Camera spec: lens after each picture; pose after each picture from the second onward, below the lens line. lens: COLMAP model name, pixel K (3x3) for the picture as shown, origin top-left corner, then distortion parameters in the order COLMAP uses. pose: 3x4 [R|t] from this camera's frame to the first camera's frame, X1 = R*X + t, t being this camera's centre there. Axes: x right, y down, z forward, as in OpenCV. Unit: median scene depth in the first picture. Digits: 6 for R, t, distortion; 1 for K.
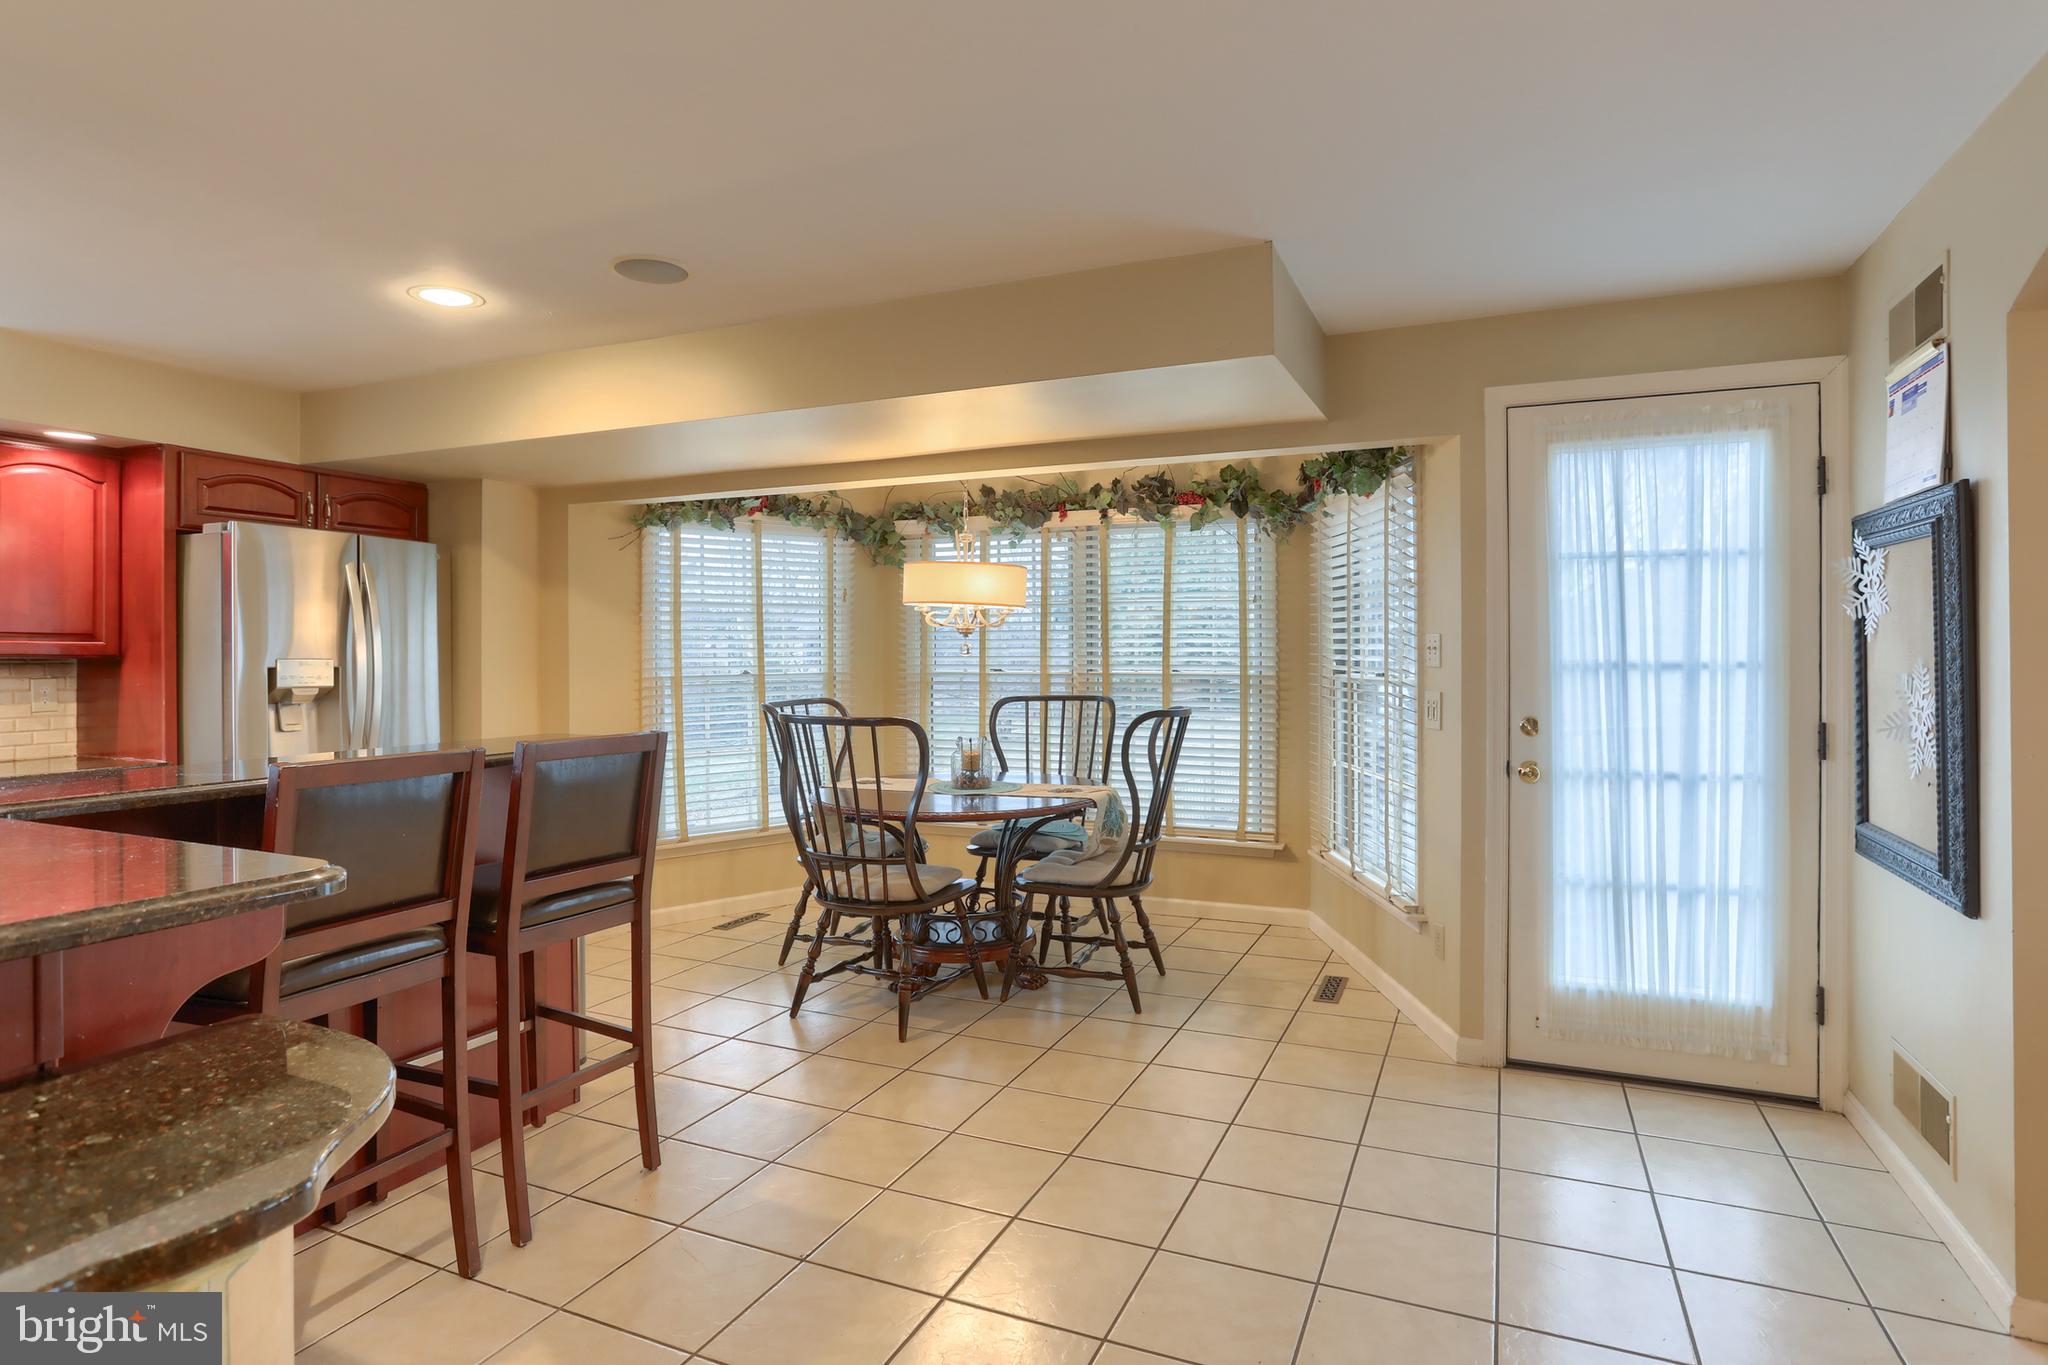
lens RADIAL K [[1084.5, 0, 1030.1], [0, 1084.5, 665.1], [0, 0, 1]] dist [-0.002883, 0.000045]
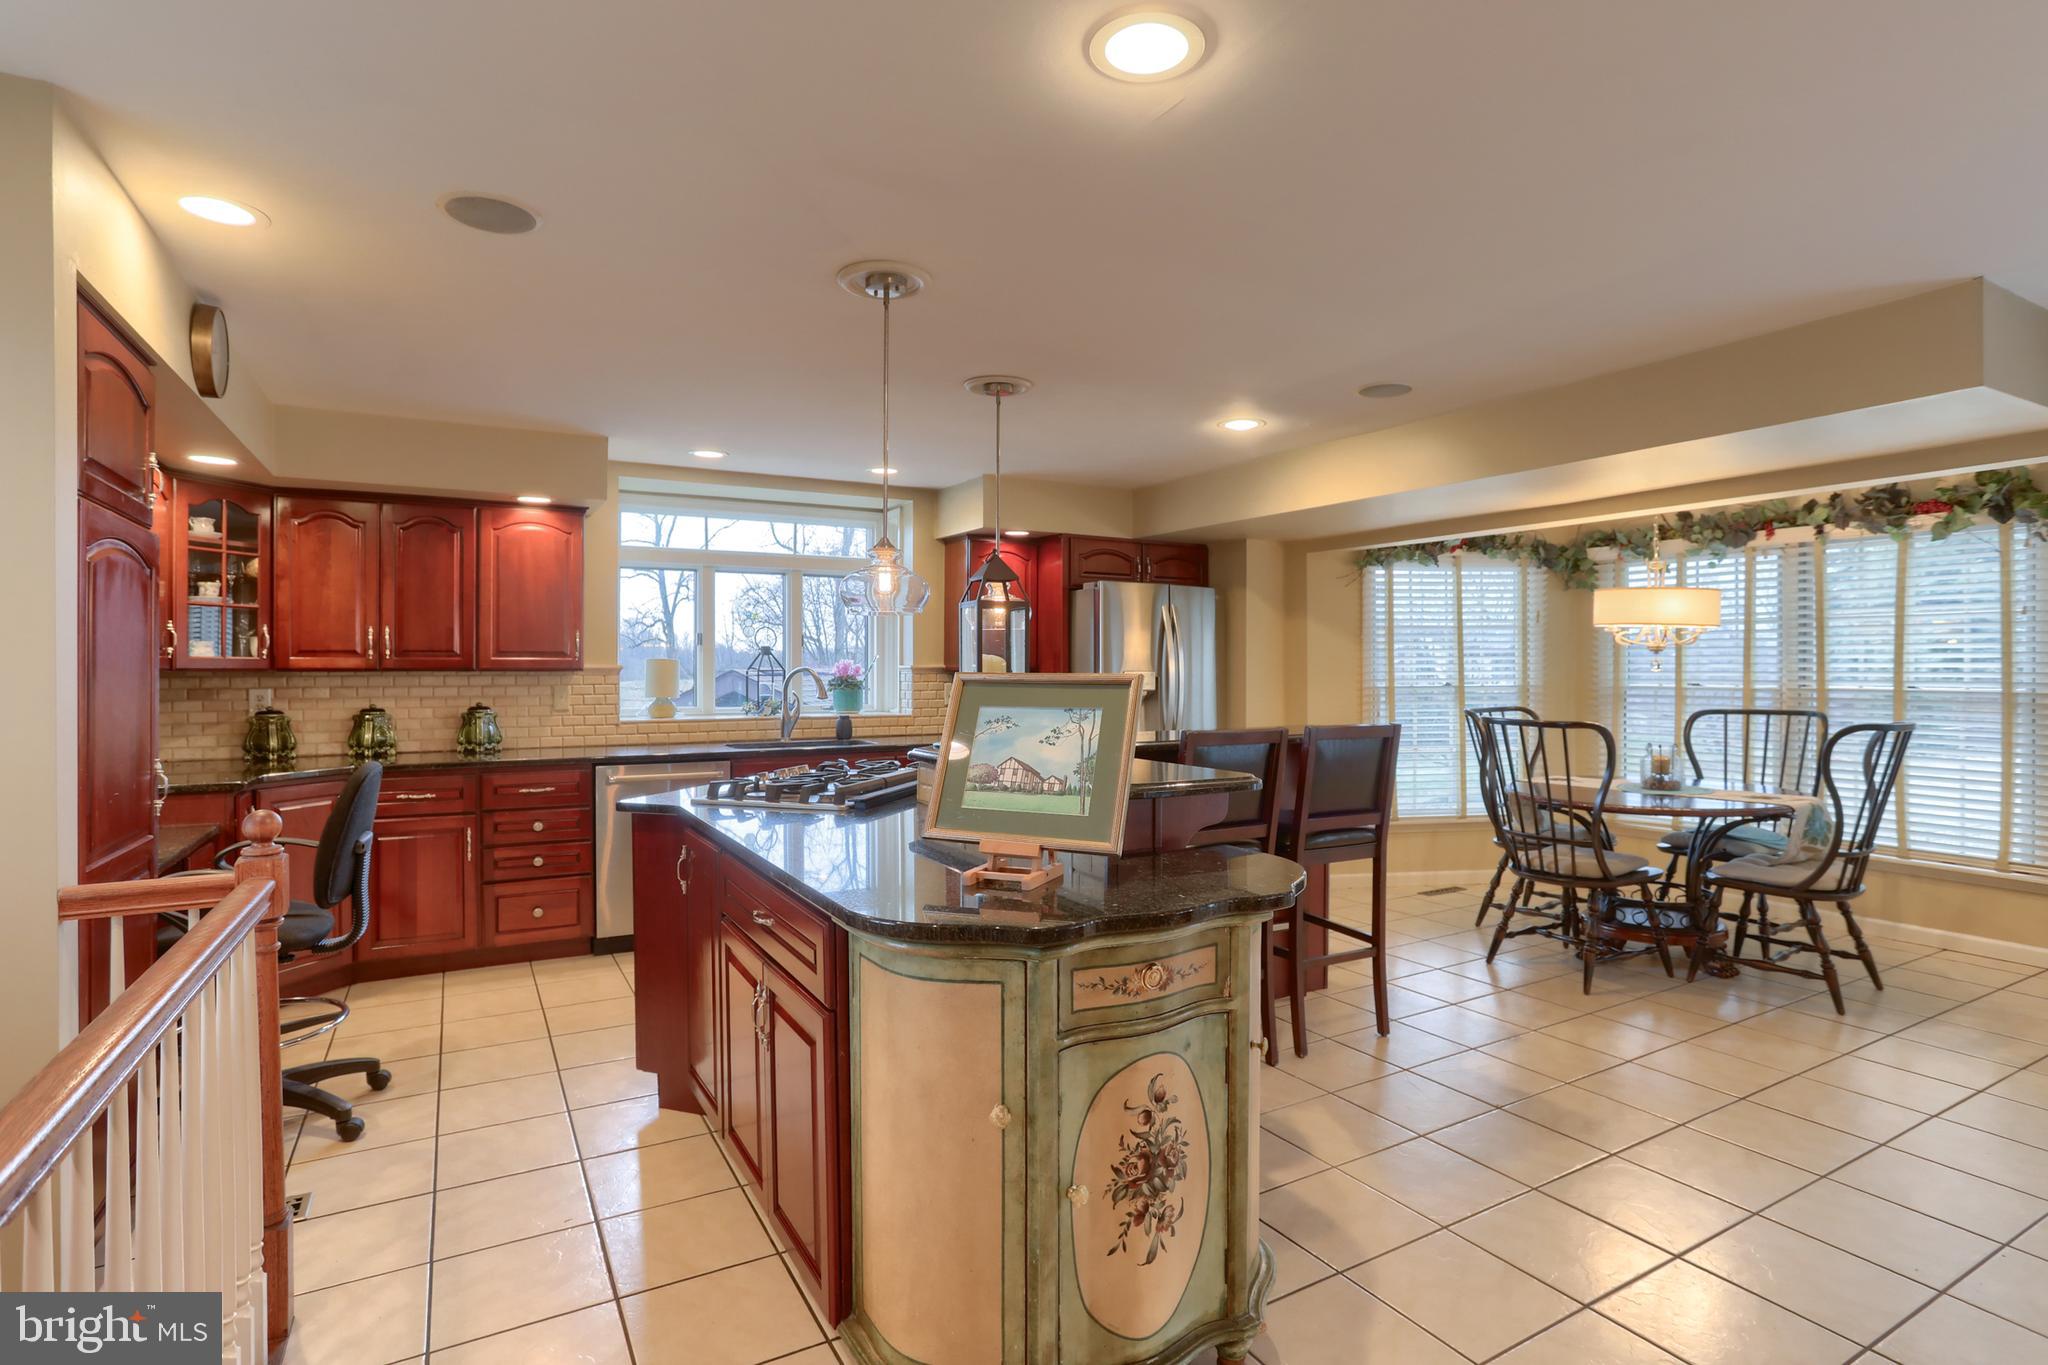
lens RADIAL K [[1013.9, 0, 1021.3], [0, 1013.9, 672.5], [0, 0, 1]] dist [-0.051260, 0.023518]
pose [[0.799748, 0.004730, -0.600317, 0.030801], [-0.008088, 0.999963, -0.002895, 0.001249], [0.600282, 0.007171, 0.799757, -0.190265]]
